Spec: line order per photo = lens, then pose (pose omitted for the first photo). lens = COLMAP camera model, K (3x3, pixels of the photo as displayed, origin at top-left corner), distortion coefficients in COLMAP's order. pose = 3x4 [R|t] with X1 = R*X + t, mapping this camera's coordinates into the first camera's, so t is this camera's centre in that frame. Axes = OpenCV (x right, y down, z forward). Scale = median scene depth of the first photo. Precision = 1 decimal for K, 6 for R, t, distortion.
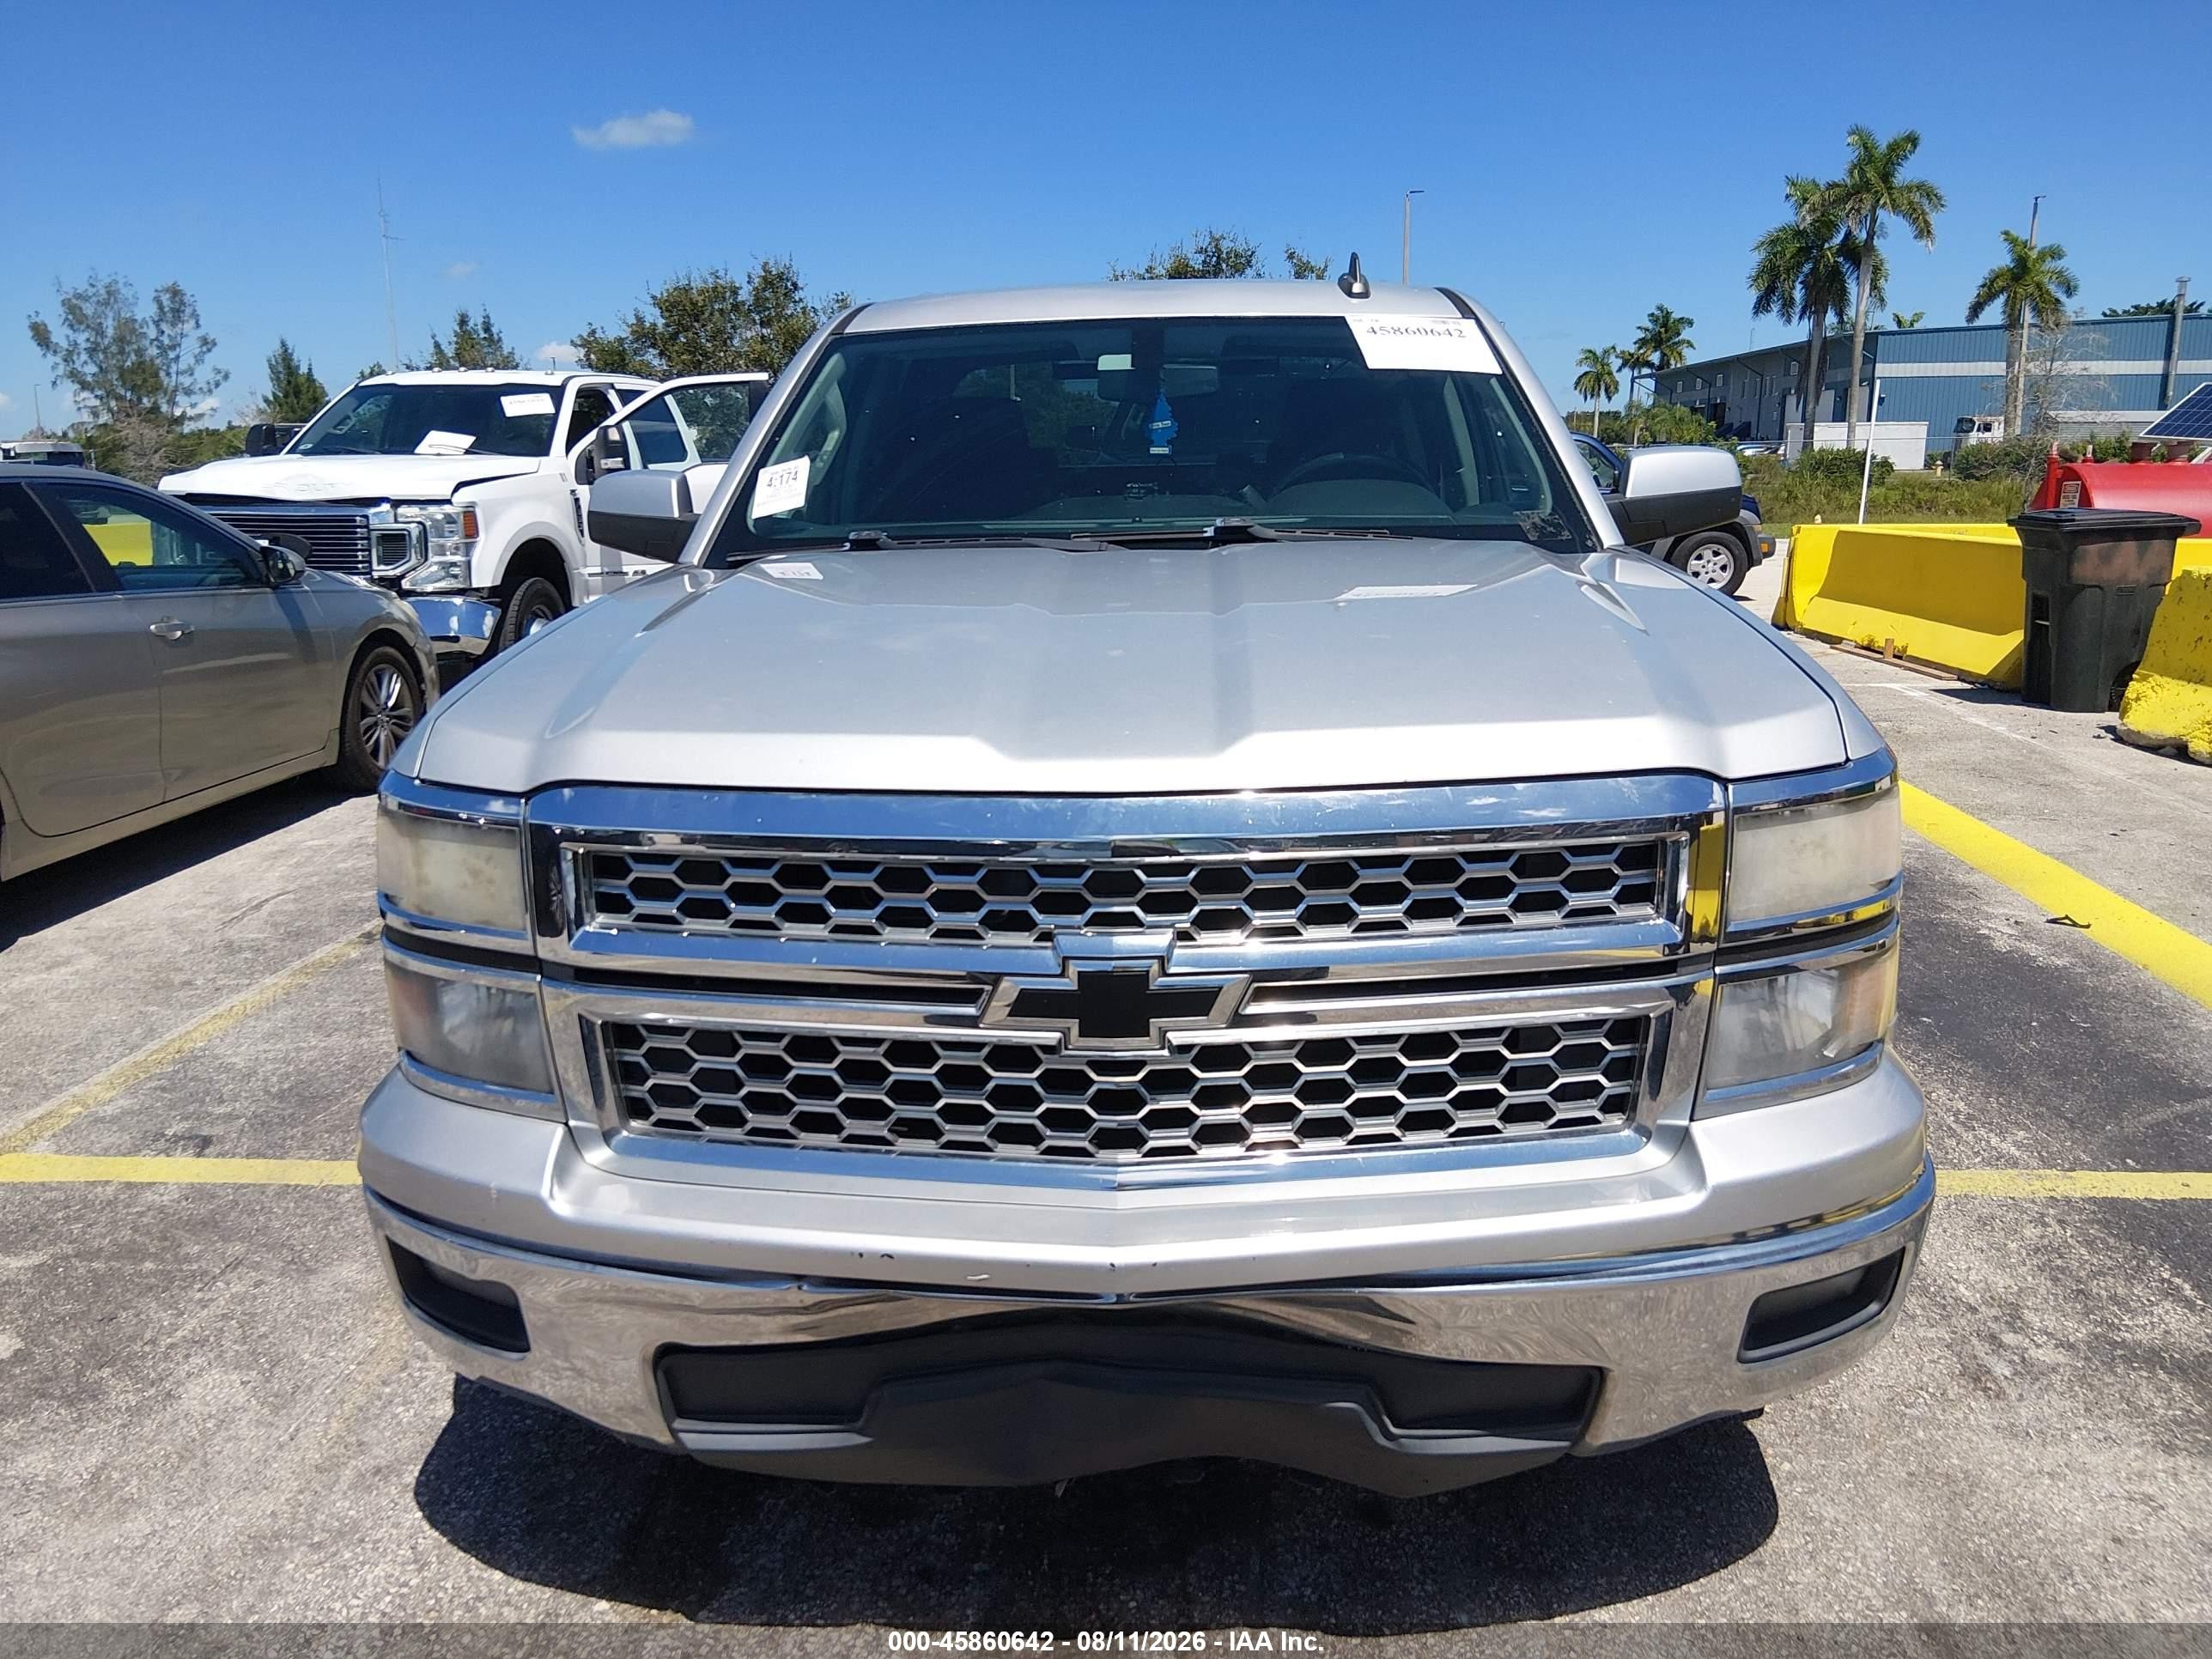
lens RADIAL K [[1709.2, 0, 1098.9], [0, 1709.2, 833.5], [0, 0, 1]] dist [0.120227, -0.226938]
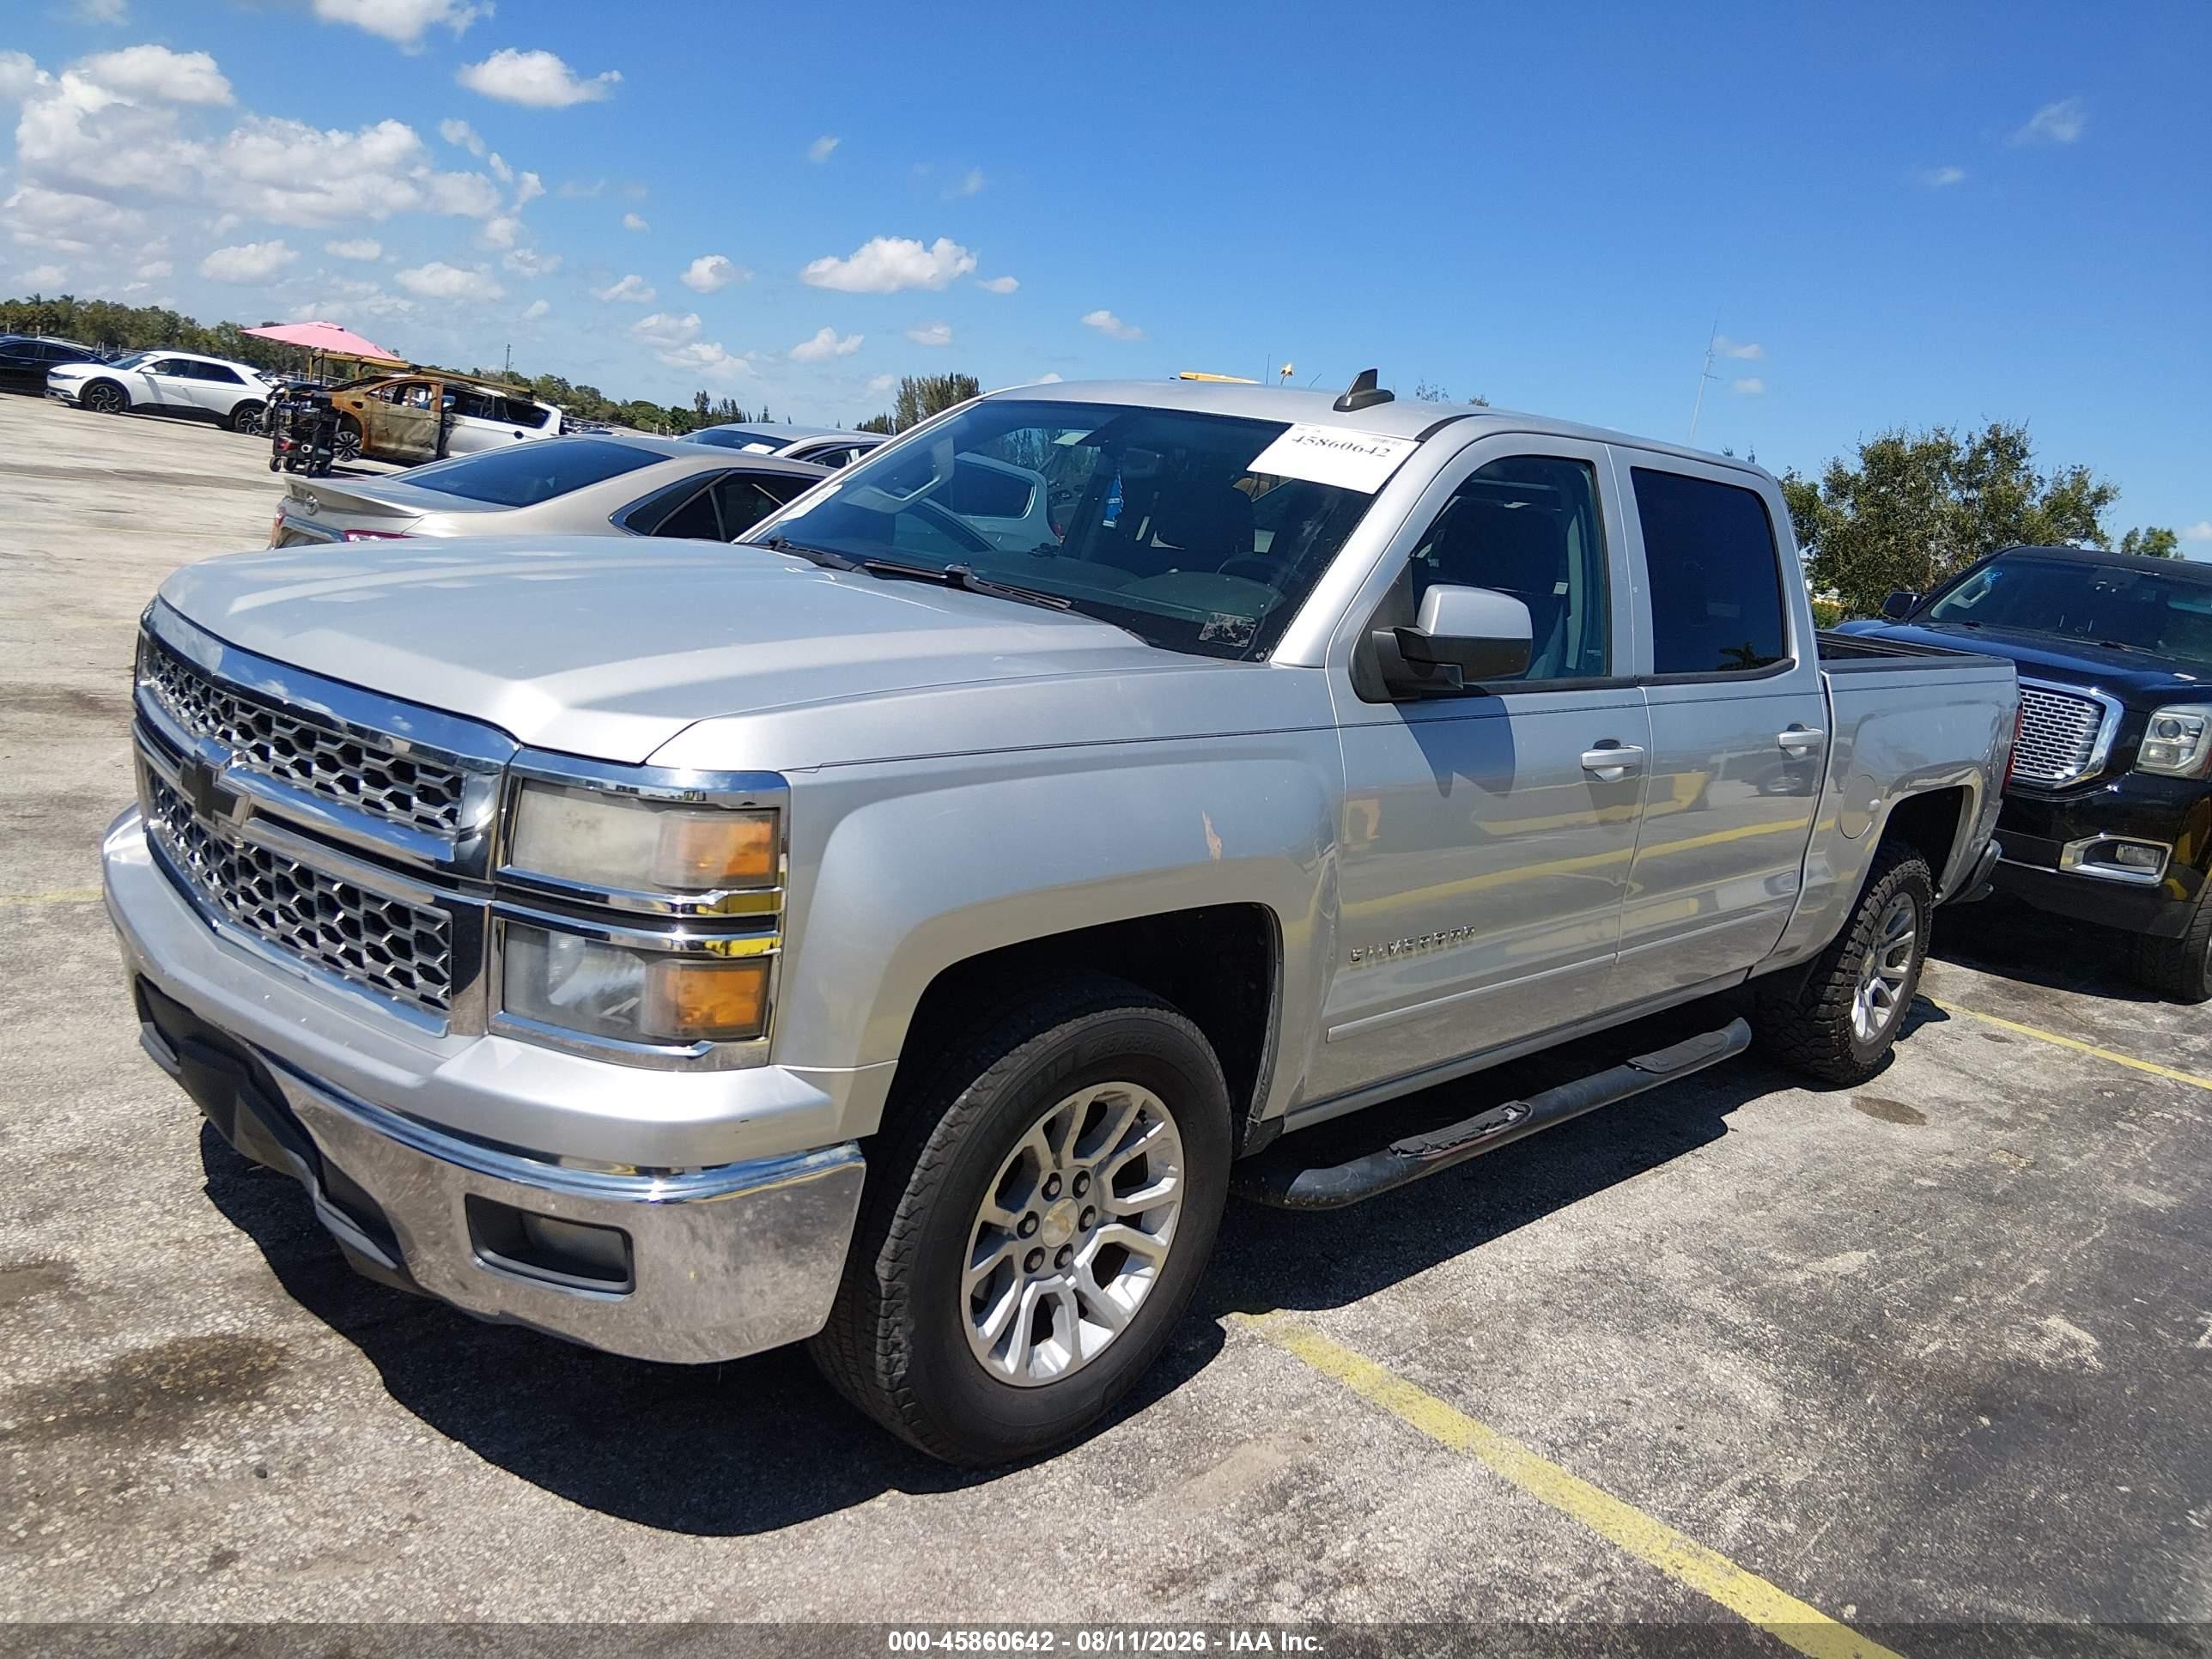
lens RADIAL K [[1712.2, 0, 1106.0], [0, 1712.2, 829.5], [0, 0, 1]] dist [0.049103, -0.106965]
pose [[0.733834, 0.248142, -0.632387, 0.955414], [-0.295819, 0.954729, 0.031352, -0.088364], [0.611538, 0.164065, 0.774018, 0.245928]]
